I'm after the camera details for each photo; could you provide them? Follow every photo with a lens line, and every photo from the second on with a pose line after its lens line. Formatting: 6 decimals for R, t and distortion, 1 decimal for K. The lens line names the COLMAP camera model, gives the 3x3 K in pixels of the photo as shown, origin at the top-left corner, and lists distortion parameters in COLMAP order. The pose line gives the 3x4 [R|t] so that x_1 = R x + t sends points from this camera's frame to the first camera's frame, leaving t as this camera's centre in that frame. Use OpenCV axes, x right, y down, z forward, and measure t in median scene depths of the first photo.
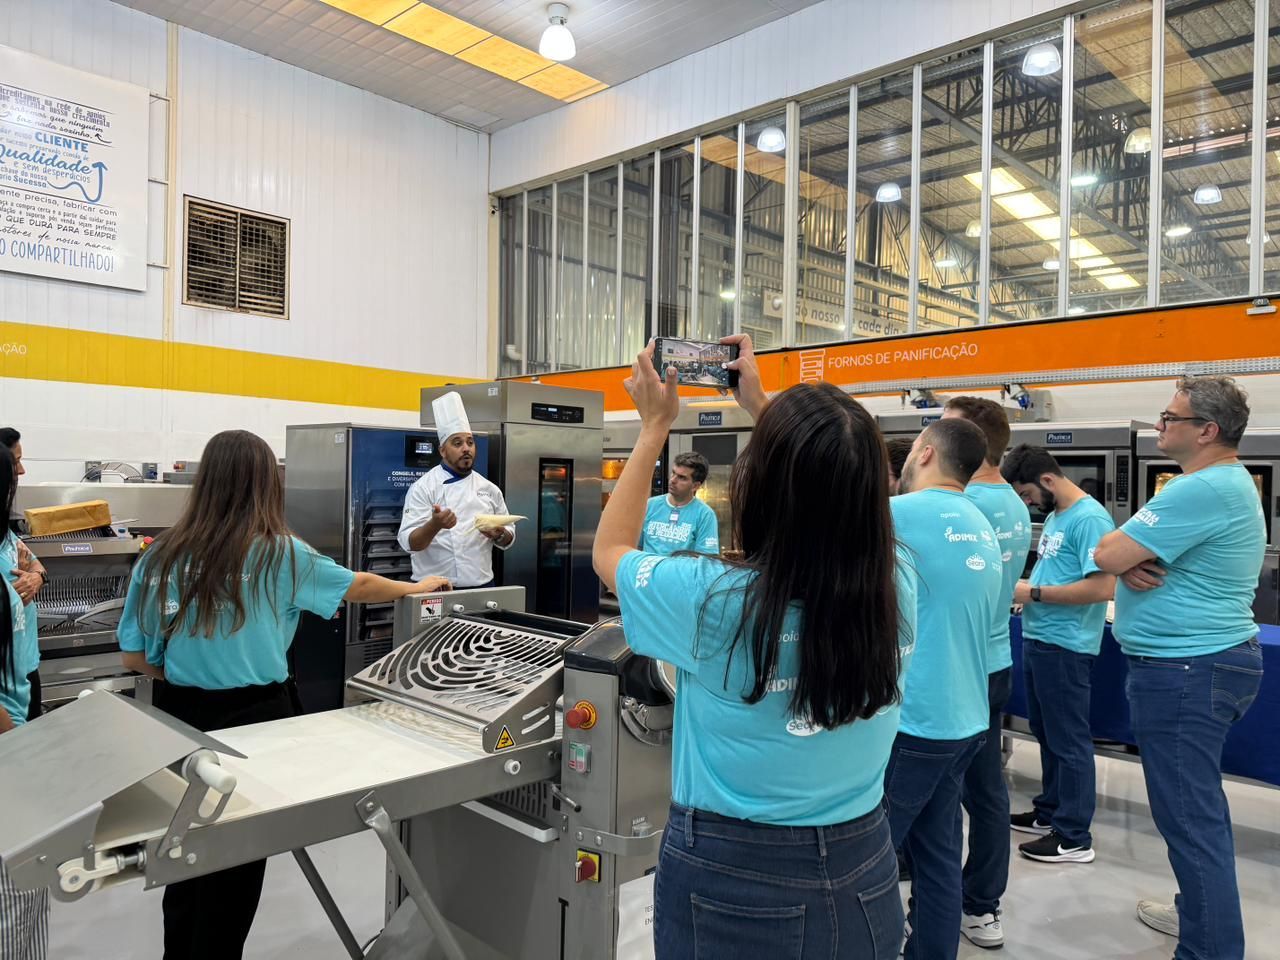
lens RADIAL K [[920.5, 0, 626.4], [0, 920.5, 509.5], [0, 0, 1]] dist [0.029297, -0.032266]
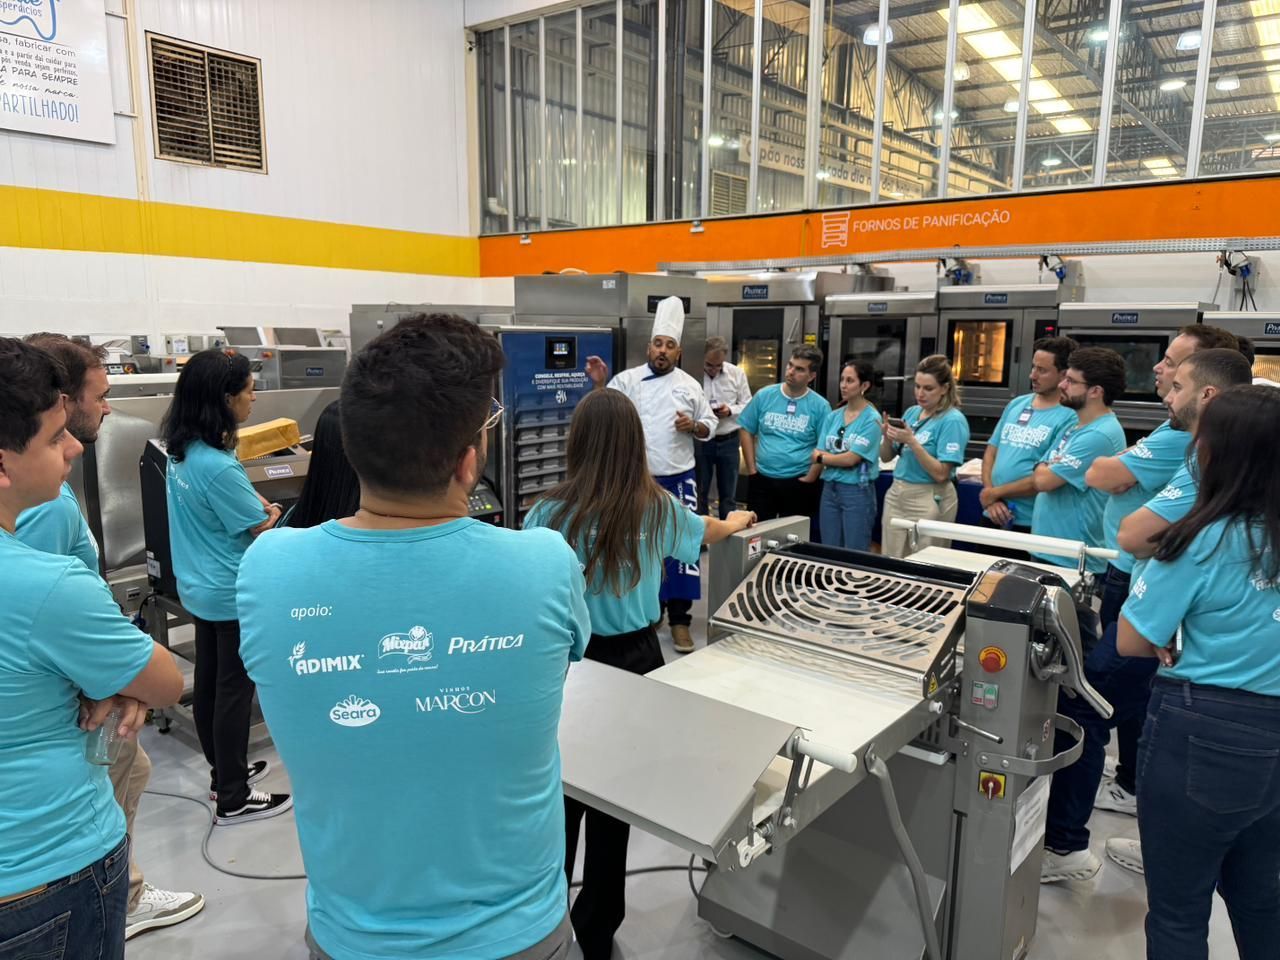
lens RADIAL K [[920.5, 0, 623.3], [0, 920.5, 505.1], [0, 0, 1]] dist [0.029297, -0.032266]
pose [[0.994373, -0.032983, 0.100674, -0.122999], [0.015584, 0.985502, 0.168944, -0.031638], [-0.104787, -0.166424, 0.980471, -0.002956]]
